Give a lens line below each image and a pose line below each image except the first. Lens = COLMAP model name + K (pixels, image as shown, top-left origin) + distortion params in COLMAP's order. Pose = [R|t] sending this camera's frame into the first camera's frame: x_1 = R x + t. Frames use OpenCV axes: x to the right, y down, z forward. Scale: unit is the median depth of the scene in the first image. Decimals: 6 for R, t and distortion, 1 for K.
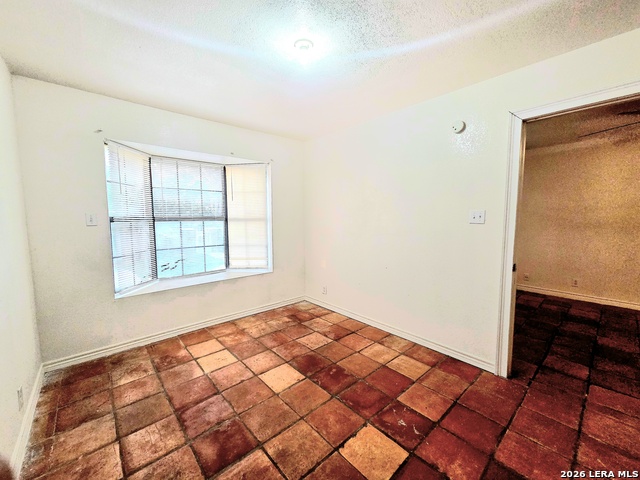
lens RADIAL K [[261.1, 0, 318.6], [0, 261.1, 238.8], [0, 0, 1]] dist [0.003043, -0.001936]
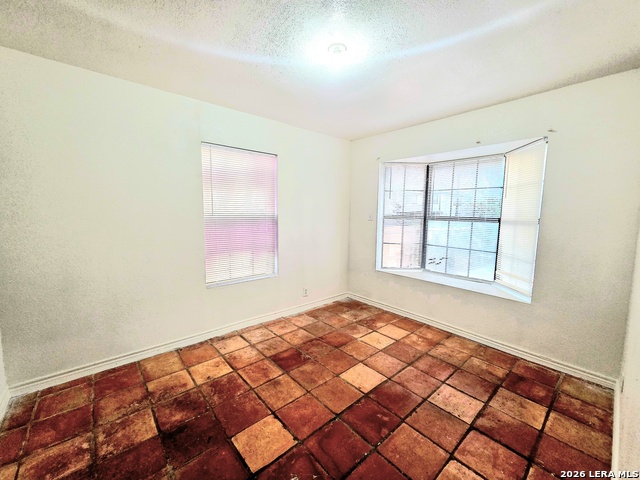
lens RADIAL K [[261.1, 0, 319.5], [0, 261.1, 239.5], [0, 0, 1]] dist [0.003043, -0.001936]
pose [[-0.015675, 0.109118, -0.993905, 0.626021], [-0.107089, 0.988127, 0.110172, -0.065029], [0.994126, 0.108163, -0.003804, 0.613319]]
